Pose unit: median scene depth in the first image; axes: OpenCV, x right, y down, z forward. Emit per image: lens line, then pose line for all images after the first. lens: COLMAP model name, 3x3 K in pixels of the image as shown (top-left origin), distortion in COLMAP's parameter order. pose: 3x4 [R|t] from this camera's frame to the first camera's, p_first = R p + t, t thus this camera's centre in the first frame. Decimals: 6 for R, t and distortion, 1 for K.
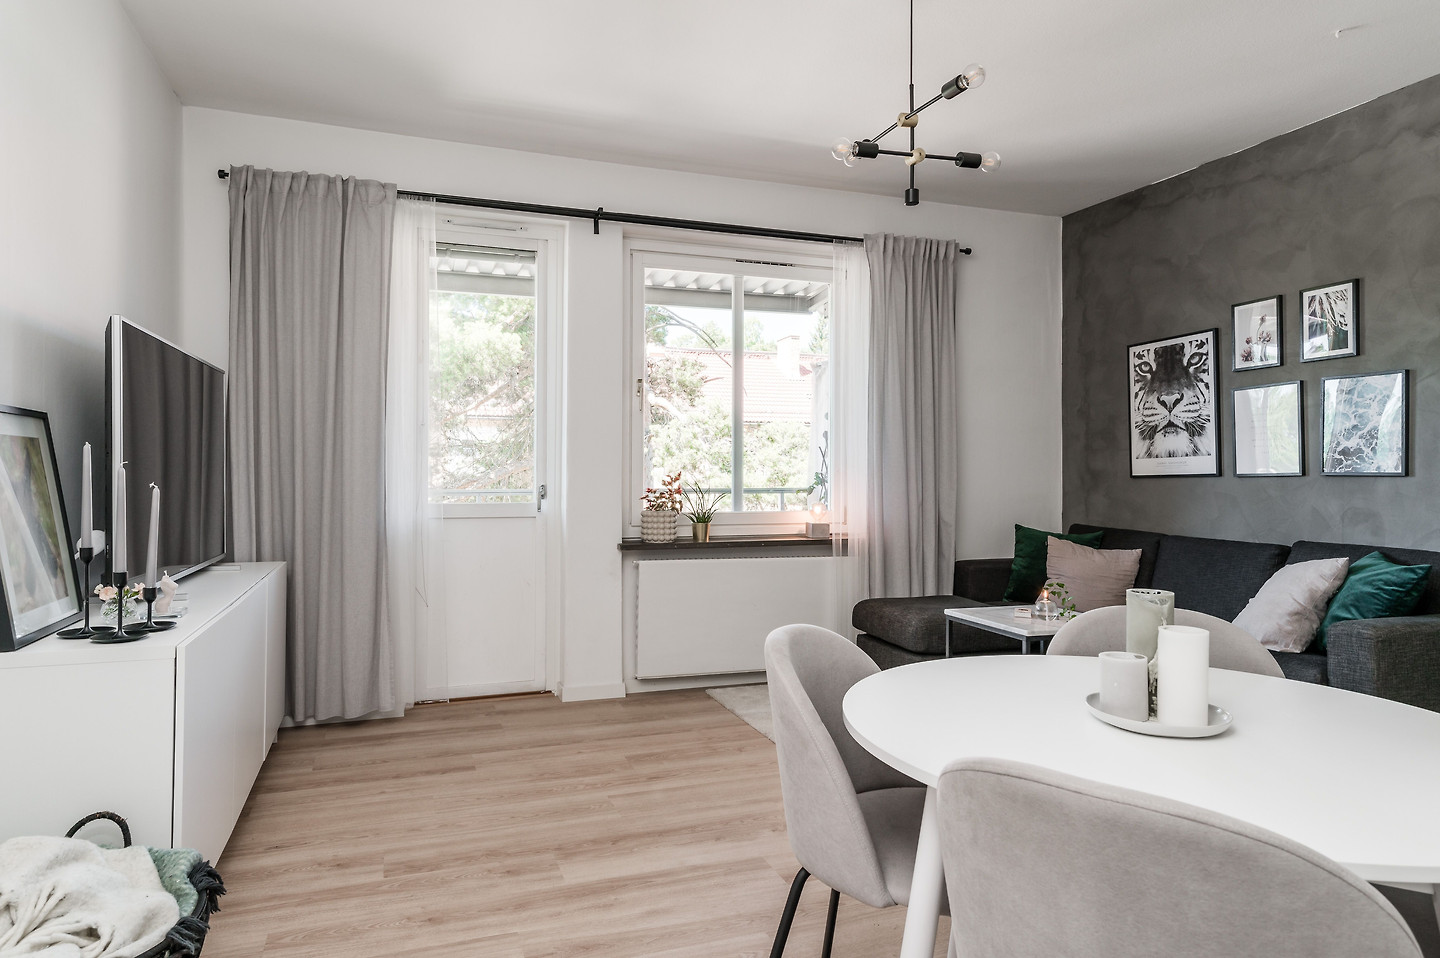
lens RADIAL K [[829.8, 0, 710.8], [0, 829.8, 465.9], [0, 0, 1]] dist [0.021322, -0.000029]
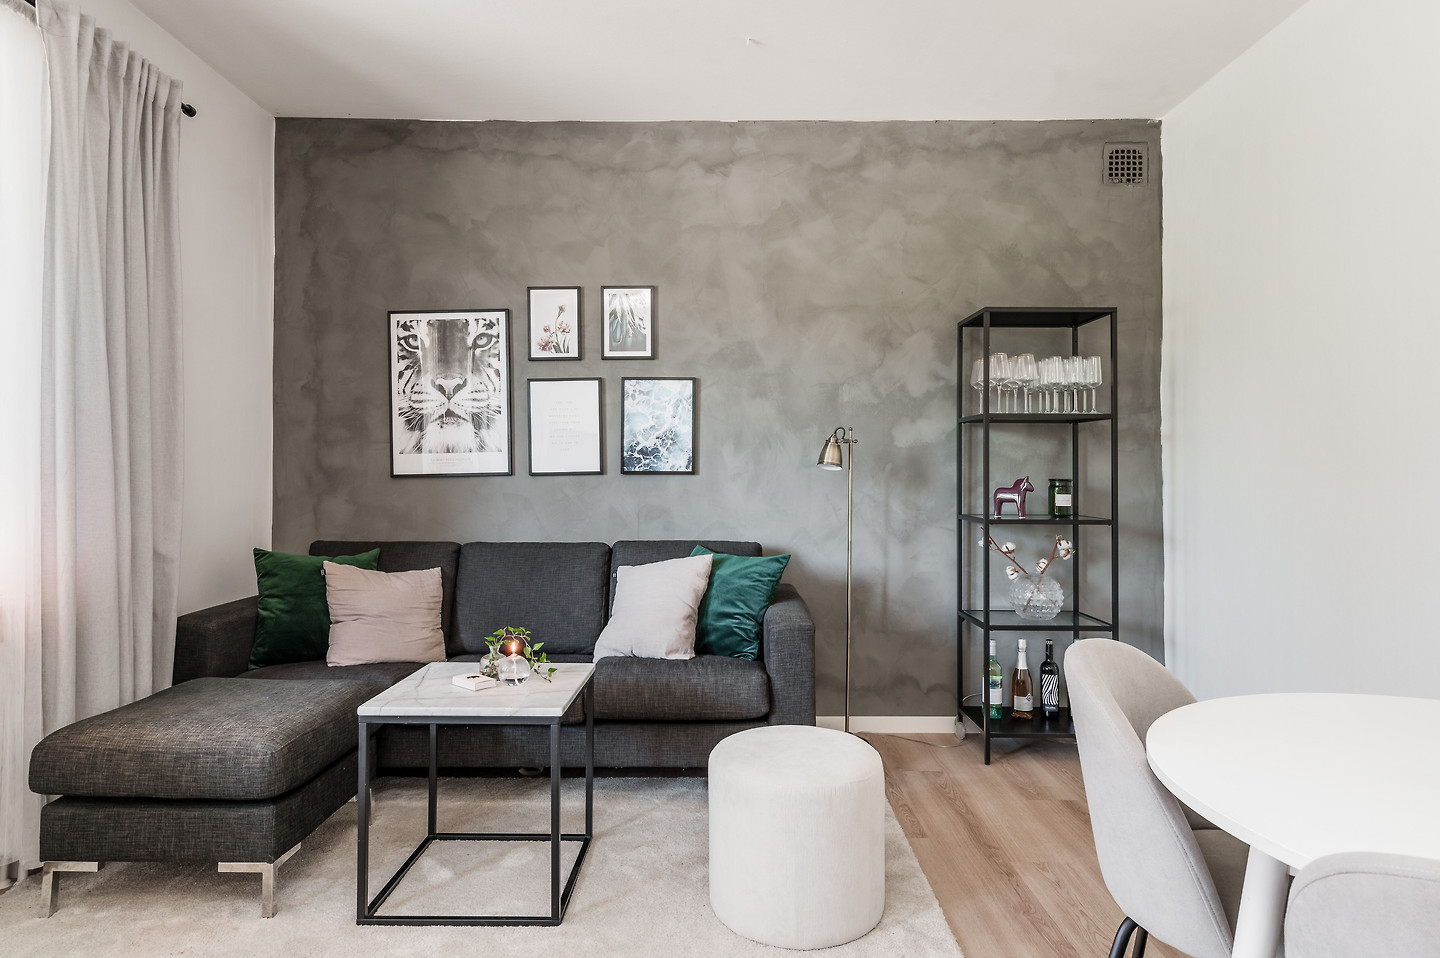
lens RADIAL K [[841.9, 0, 751.1], [0, 841.9, 459.9], [0, 0, 1]] dist [0.018919, -0.000354]
pose [[0.359858, 0.013506, 0.932909, -0.161463], [-0.008143, 0.999903, -0.011335, 0.004699], [-0.932972, -0.003518, 0.359933, 0.502058]]
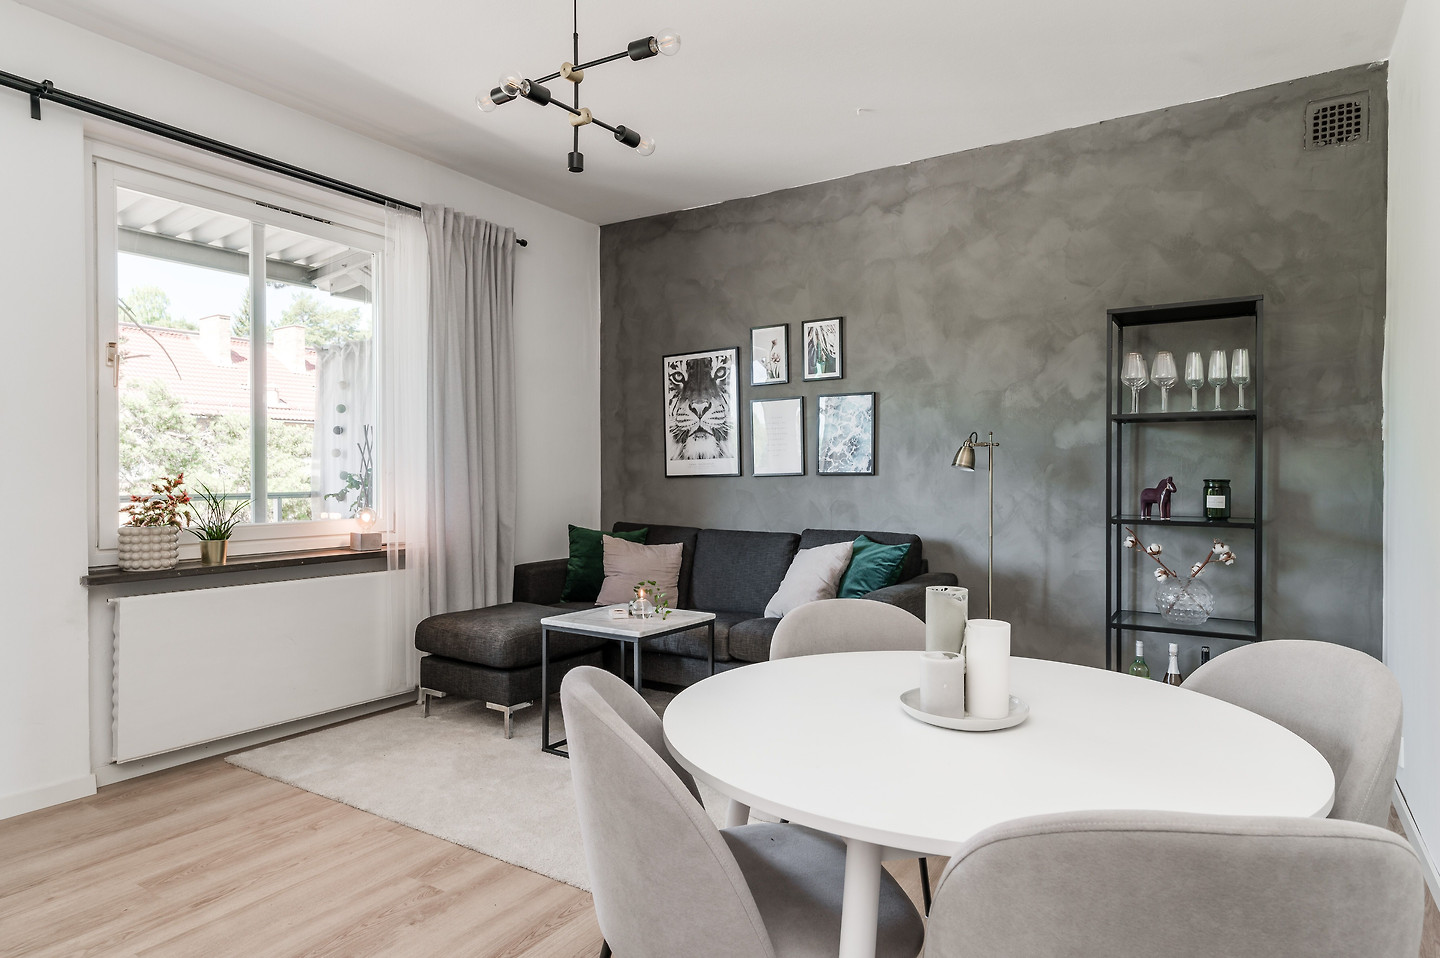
lens RADIAL K [[820.7, 0, 720.0], [0, 820.7, 479.0], [0, 0, 1]] dist [0.018558, 0.000601]
pose [[0.799658, -0.006086, 0.600425, -0.106229], [-0.002604, 0.999904, 0.013603, 0.001449], [-0.600450, -0.012441, 0.799565, 0.130924]]
